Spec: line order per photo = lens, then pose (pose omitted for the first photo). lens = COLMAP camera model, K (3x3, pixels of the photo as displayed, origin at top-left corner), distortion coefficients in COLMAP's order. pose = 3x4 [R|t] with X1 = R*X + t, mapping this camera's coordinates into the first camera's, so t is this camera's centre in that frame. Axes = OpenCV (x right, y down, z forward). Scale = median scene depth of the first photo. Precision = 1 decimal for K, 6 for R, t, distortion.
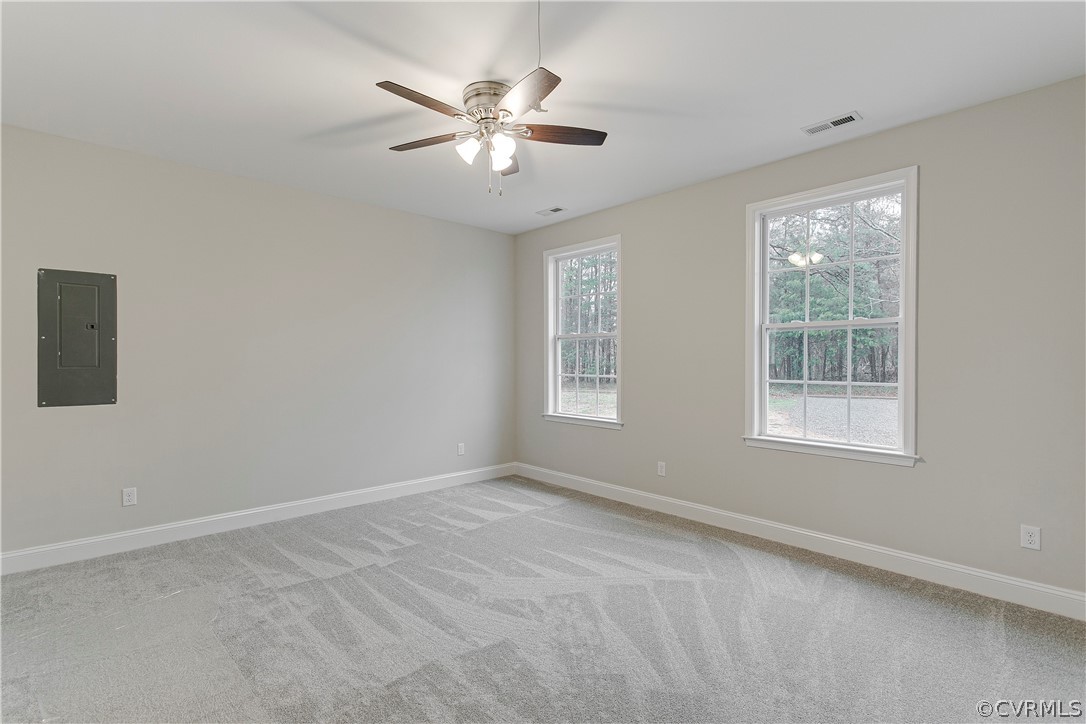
lens RADIAL K [[512.8, 0, 535.1], [0, 512.8, 364.3], [0, 0, 1]] dist [0.008451, -0.000406]
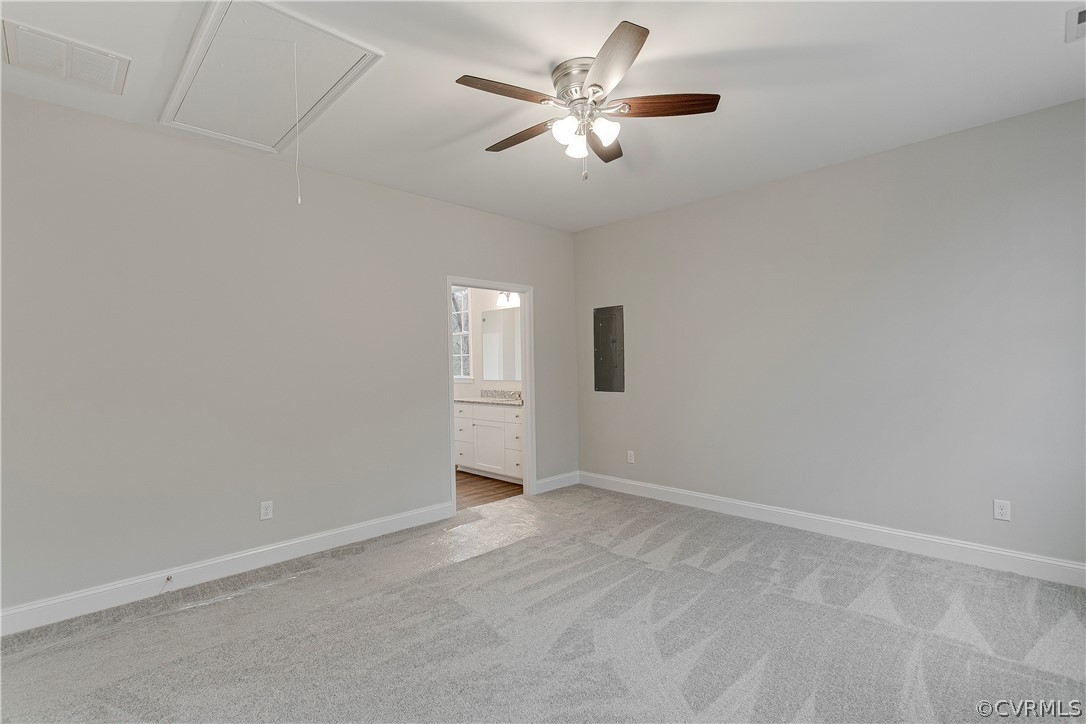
lens RADIAL K [[512.8, 0, 535.1], [0, 512.8, 364.3], [0, 0, 1]] dist [0.008451, -0.000406]
pose [[0.043934, 0.007661, -0.999005, 0.666810], [0.008011, 0.999936, 0.008021, -0.017308], [0.999002, -0.008355, 0.043870, 0.699340]]
